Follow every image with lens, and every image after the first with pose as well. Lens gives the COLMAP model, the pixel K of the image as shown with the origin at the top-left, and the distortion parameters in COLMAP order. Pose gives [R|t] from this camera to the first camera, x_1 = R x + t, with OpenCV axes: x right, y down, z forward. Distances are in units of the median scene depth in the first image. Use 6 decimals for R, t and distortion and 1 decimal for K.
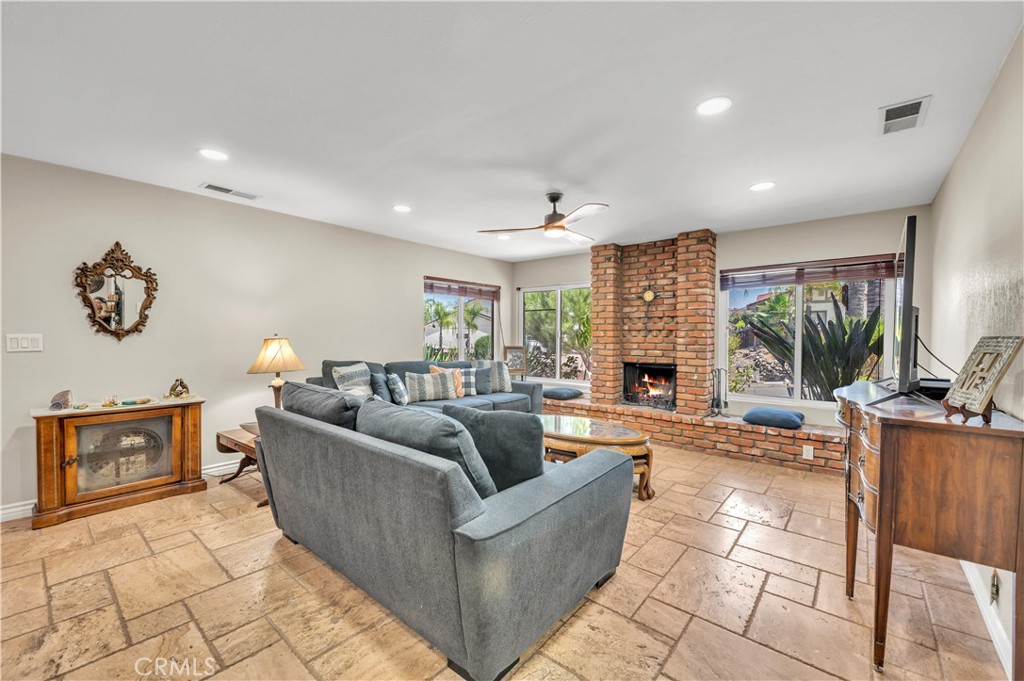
lens RADIAL K [[412.4, 0, 515.9], [0, 412.4, 343.9], [0, 0, 1]] dist [-0.001314, -0.000248]
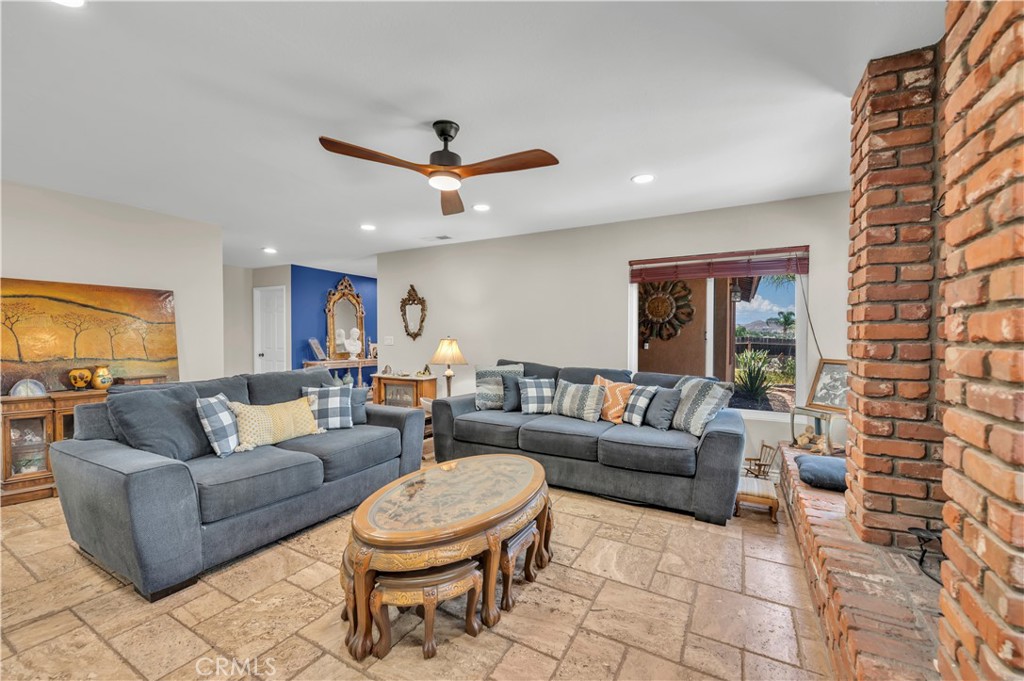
lens RADIAL K [[412.4, 0, 515.1], [0, 412.4, 338.9], [0, 0, 1]] dist [-0.001314, -0.000248]
pose [[0.181635, -0.001726, -0.983365, 0.838290], [-0.023760, 0.999699, -0.006143, -0.013360], [0.983079, 0.024481, 0.181539, 1.069954]]
